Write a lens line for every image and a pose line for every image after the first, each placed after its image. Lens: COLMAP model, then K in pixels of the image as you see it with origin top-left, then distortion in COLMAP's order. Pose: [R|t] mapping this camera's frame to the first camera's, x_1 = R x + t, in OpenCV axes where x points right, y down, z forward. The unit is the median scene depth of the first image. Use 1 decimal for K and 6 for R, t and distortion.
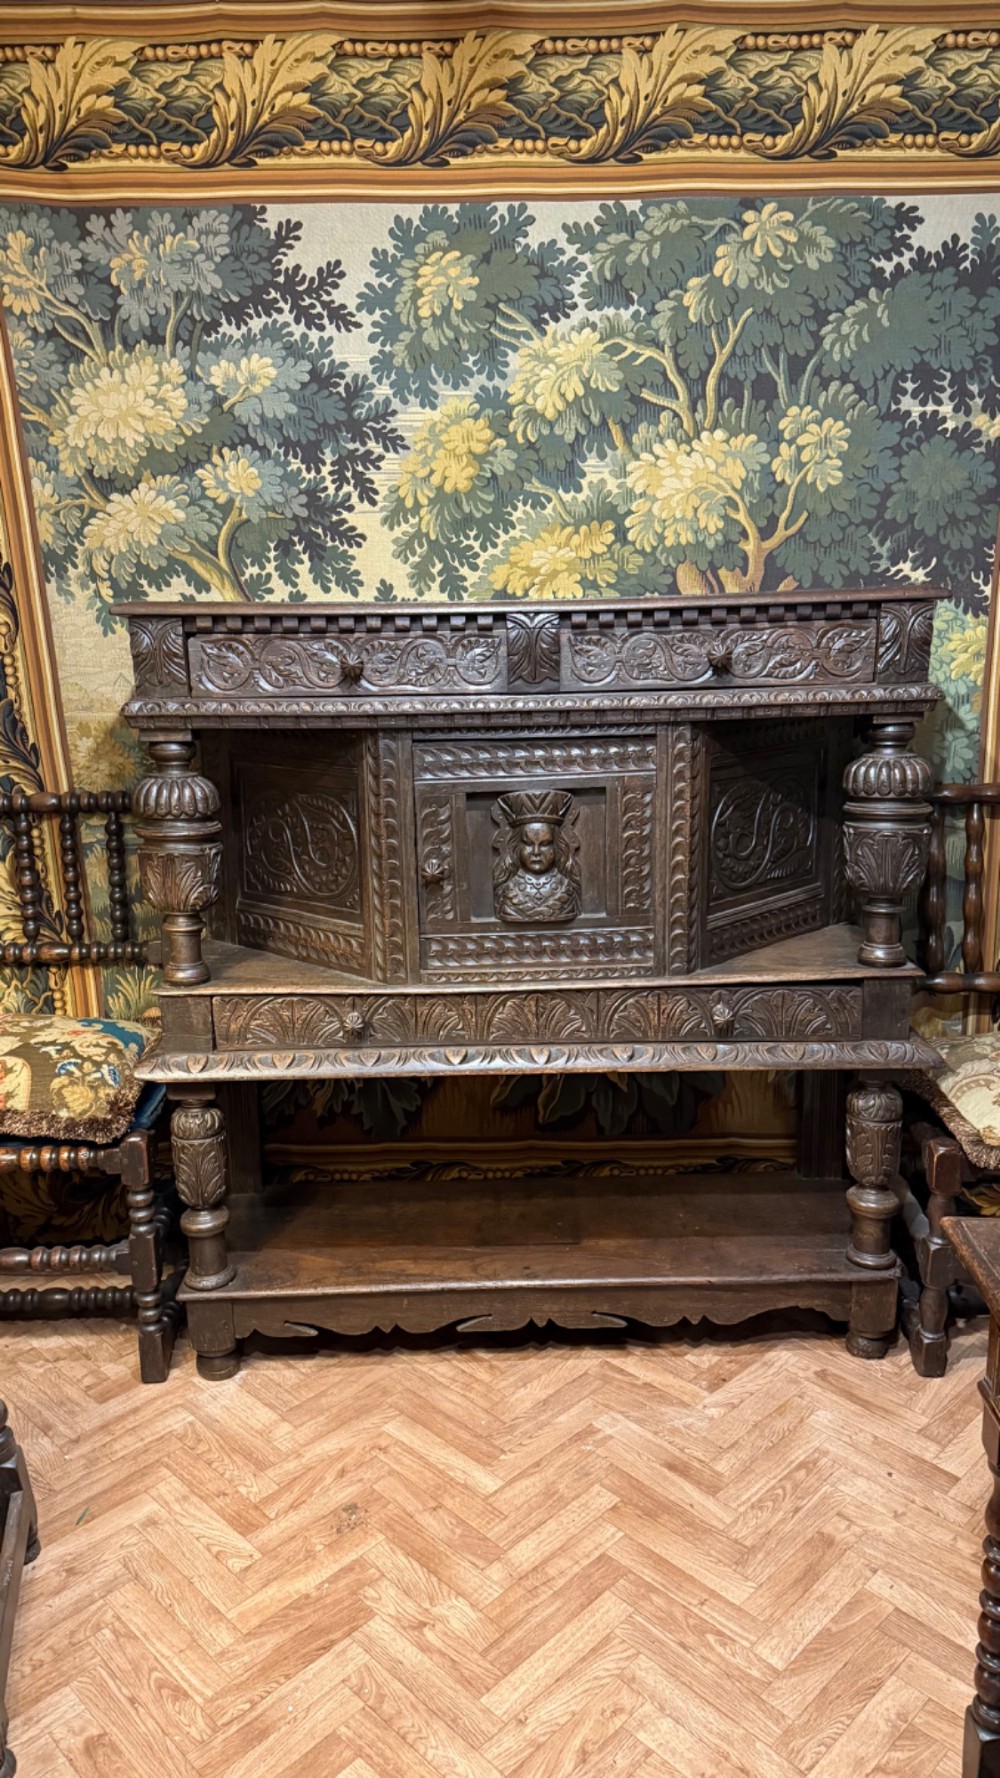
lens RADIAL K [[1239.6, 0, 503.0], [0, 1239.6, 894.9], [0, 0, 1]] dist [0.187785, -0.394003]
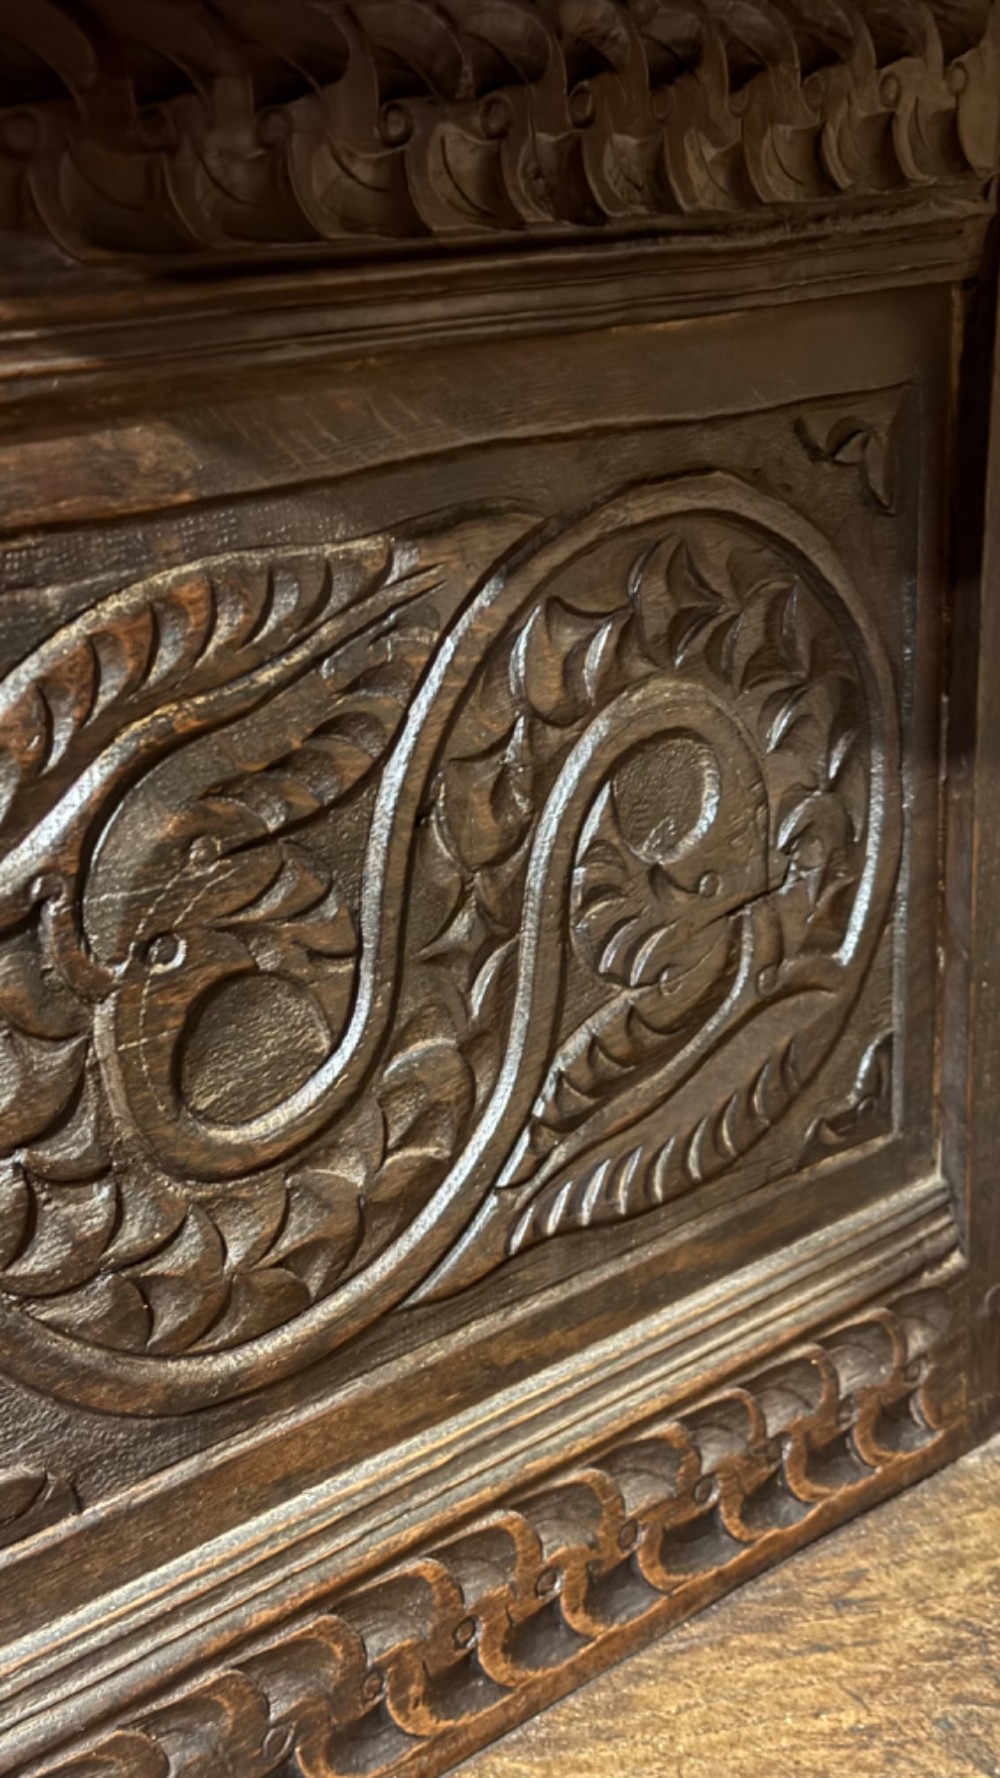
lens RADIAL K [[2505.7, 0, 510.8], [0, 2505.7, 911.4], [0, 0, 1]] dist [0.190061, -0.326434]
pose [[0.999885, 0.005768, -0.014002, 0.229740], [-0.004202, 0.993989, 0.109402, -0.085321], [0.014549, -0.109331, 0.993899, 0.778415]]
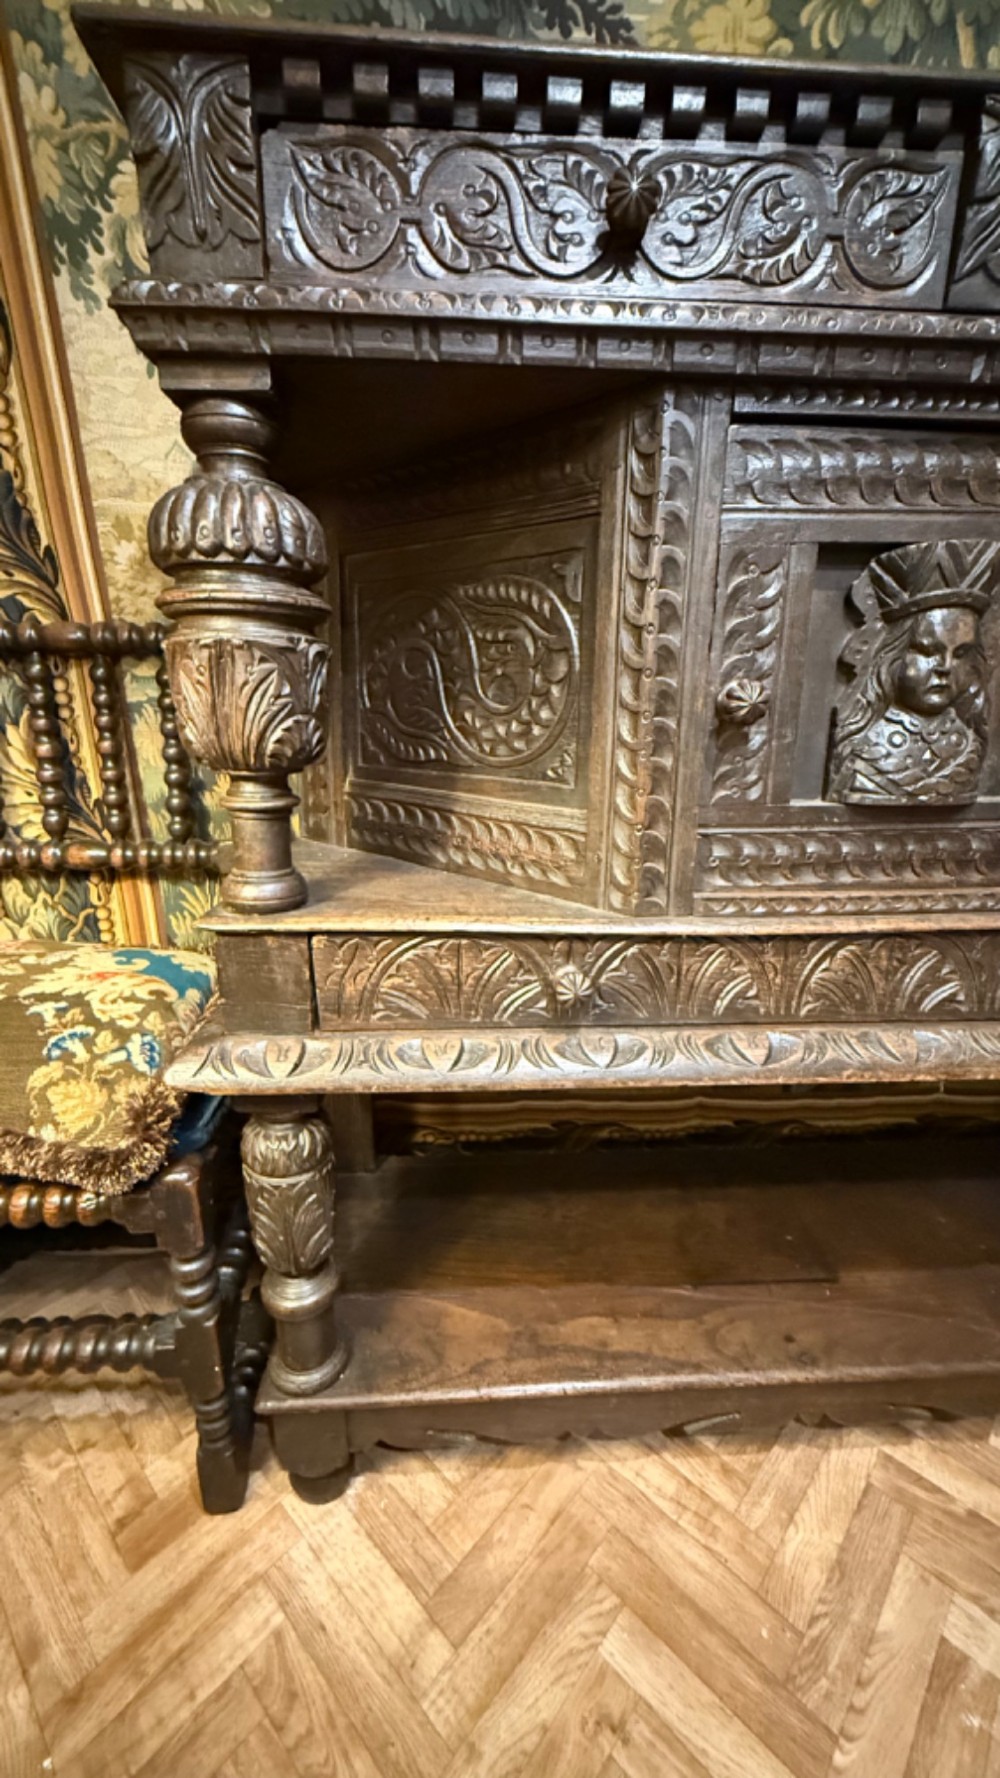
lens RADIAL K [[712.8, 0, 504.2], [0, 712.8, 885.8], [0, 0, 1]] dist [0.000413, -0.000251]
pose [[0.998791, 0.015777, 0.046548, -0.162171], [-0.018506, 0.998099, 0.058789, 0.040648], [-0.045532, -0.059579, 0.997185, 0.683542]]
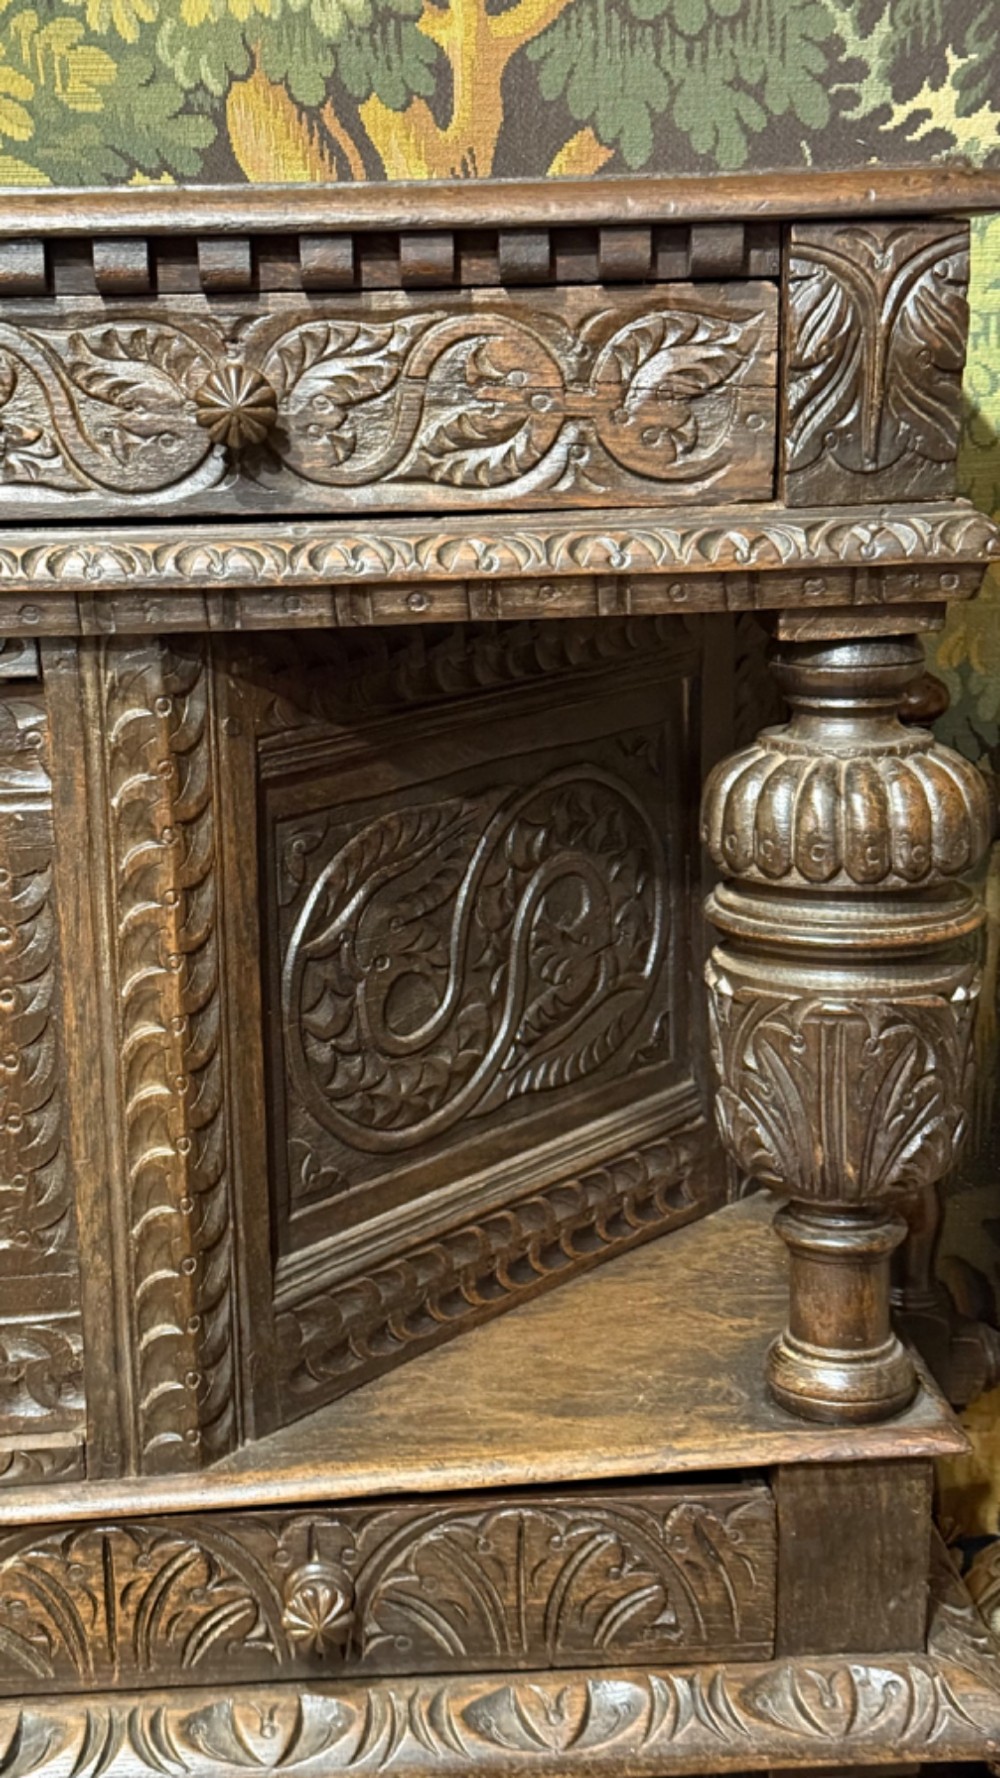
lens RADIAL K [[2499.1, 0, 501.6], [0, 2499.1, 896.0], [0, 0, 1]] dist [0.191999, -0.391963]
pose [[0.997761, -0.014073, 0.065379, 0.181260], [0.011161, 0.998939, 0.044688, -0.098645], [-0.065939, -0.043859, 0.996859, 0.396149]]
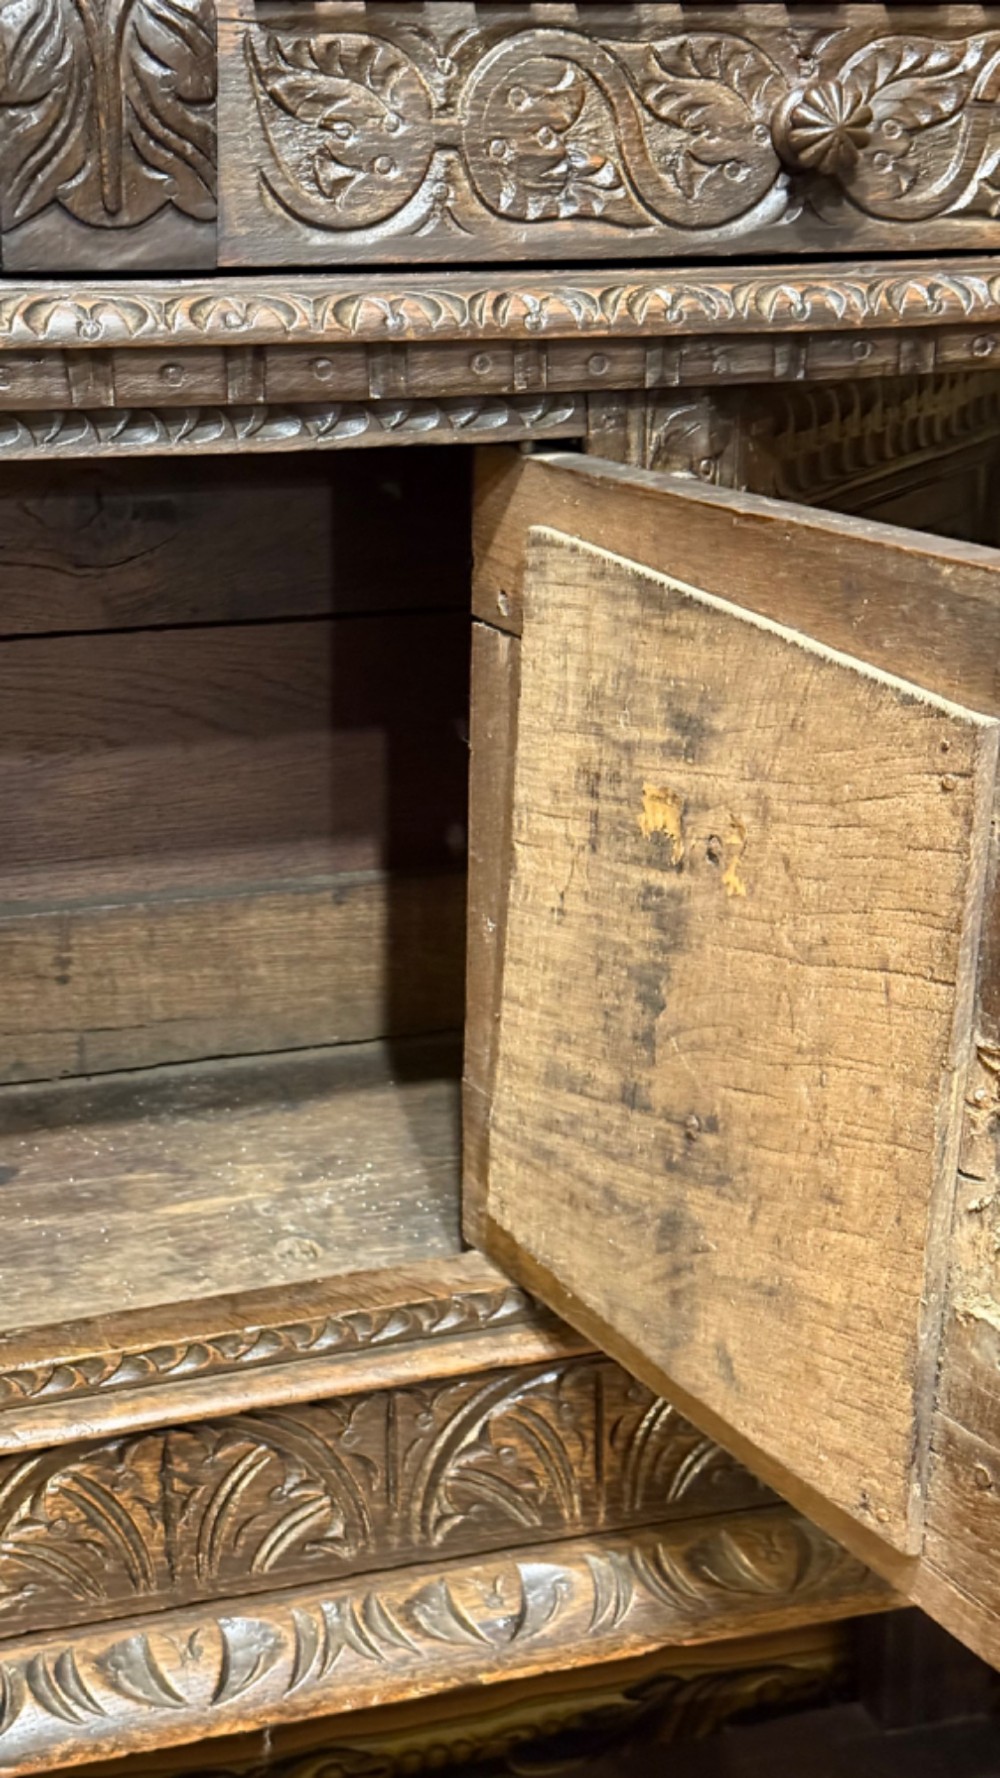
lens RADIAL K [[2499.1, 0, 501.6], [0, 2499.1, 896.0], [0, 0, 1]] dist [0.191999, -0.391963]
pose [[0.956861, -0.067835, 0.282518, -0.047108], [0.044923, 0.995212, 0.086809, -0.076226], [-0.287053, -0.070372, 0.955326, 0.472359]]
